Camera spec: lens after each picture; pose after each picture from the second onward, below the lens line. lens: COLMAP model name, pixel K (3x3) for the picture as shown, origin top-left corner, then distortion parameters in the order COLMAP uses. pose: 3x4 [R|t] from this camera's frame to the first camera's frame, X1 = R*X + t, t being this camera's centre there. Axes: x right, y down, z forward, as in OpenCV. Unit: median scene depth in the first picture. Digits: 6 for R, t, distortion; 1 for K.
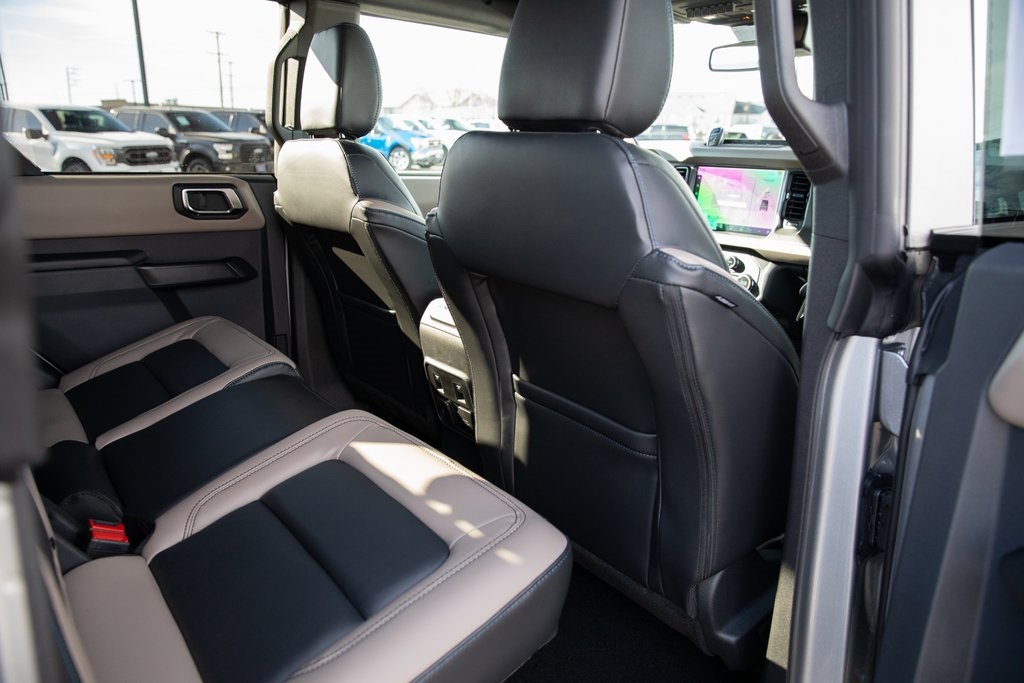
lens RADIAL K [[693.5, 0, 512.6], [0, 693.5, 350.8], [0, 0, 1]] dist [-0.114633, 0.090941]
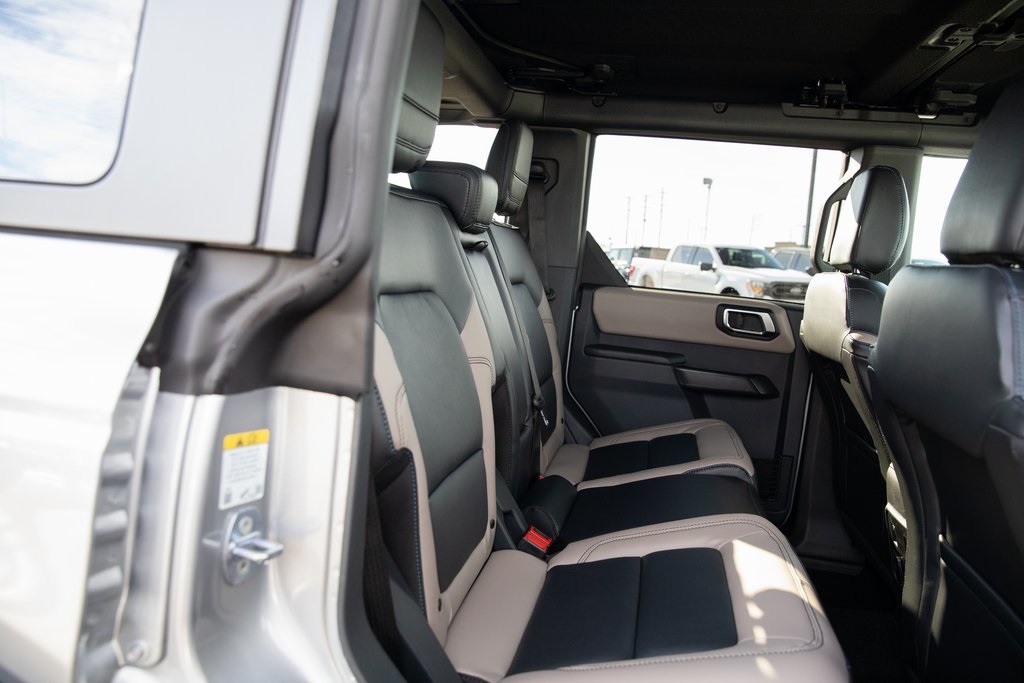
lens RADIAL K [[693.5, 0, 512.6], [0, 693.5, 350.8], [0, 0, 1]] dist [-0.114633, 0.090941]
pose [[0.634984, 0.124705, -0.762394, 0.181670], [-0.273877, 0.959124, -0.071223, 0.012834], [0.722348, 0.254027, 0.643182, -0.000716]]
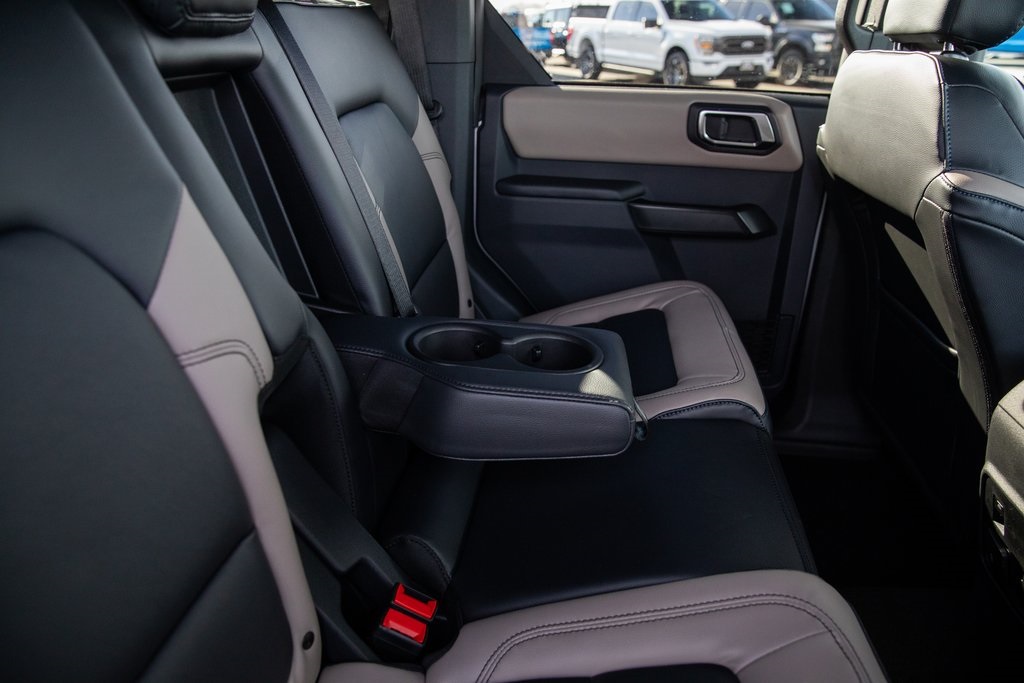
lens RADIAL K [[693.5, 0, 512.6], [0, 693.5, 350.8], [0, 0, 1]] dist [-0.114633, 0.090941]
pose [[0.704181, 0.285685, -0.650010, -0.057683], [-0.188422, 0.957847, 0.216857, -0.102808], [0.684563, -0.030230, 0.728327, 0.275852]]
